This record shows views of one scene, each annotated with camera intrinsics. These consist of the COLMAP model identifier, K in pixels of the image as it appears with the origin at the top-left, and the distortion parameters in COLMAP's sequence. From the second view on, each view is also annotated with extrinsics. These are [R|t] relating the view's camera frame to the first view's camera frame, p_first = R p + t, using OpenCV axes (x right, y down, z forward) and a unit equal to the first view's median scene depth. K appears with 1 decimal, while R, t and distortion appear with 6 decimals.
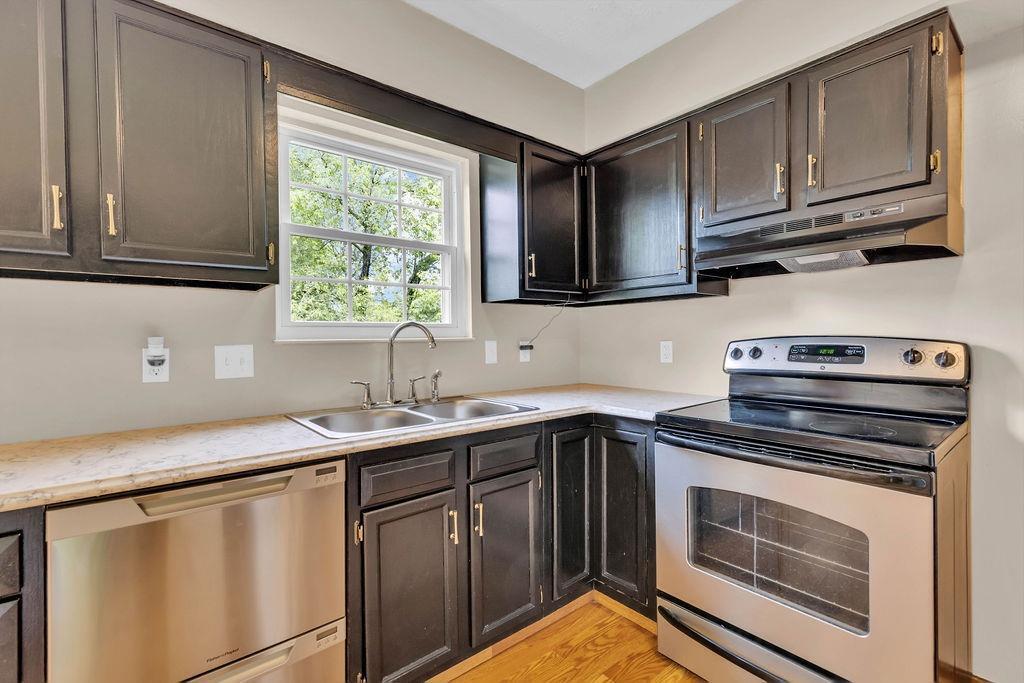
lens RADIAL K [[458.0, 0, 516.8], [0, 458.0, 349.8], [0, 0, 1]] dist [0.009116, -0.001510]
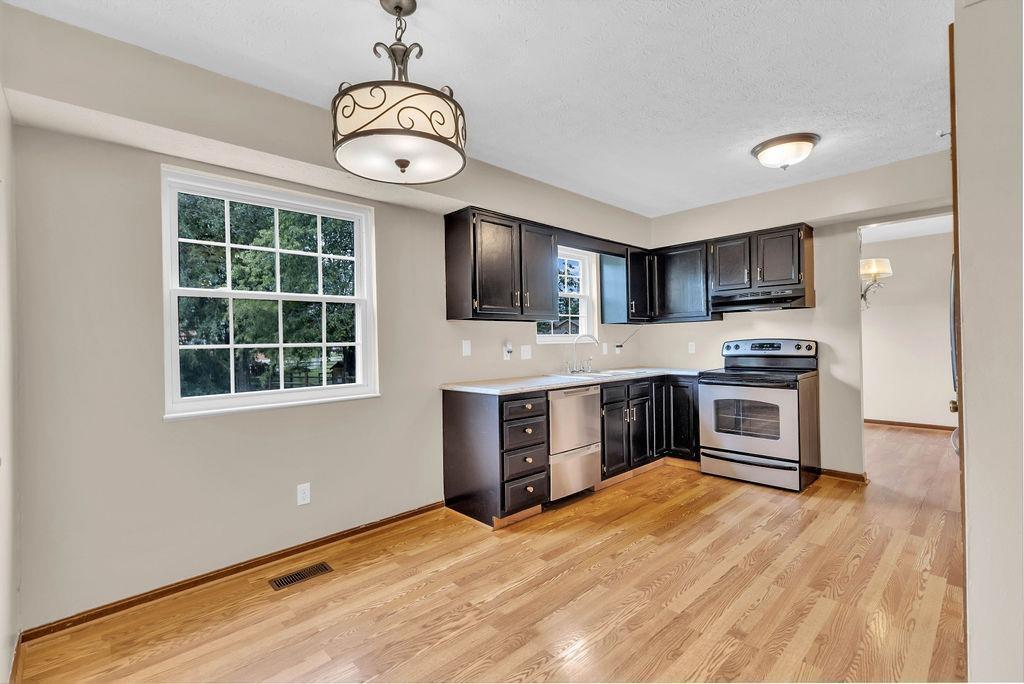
lens RADIAL K [[458.0, 0, 516.3], [0, 458.0, 348.1], [0, 0, 1]] dist [0.009116, -0.001510]
pose [[0.996914, -0.009044, 0.077972, -0.766014], [0.010281, 0.999827, -0.015472, 0.038484], [-0.077819, 0.016226, 0.996835, -1.209667]]
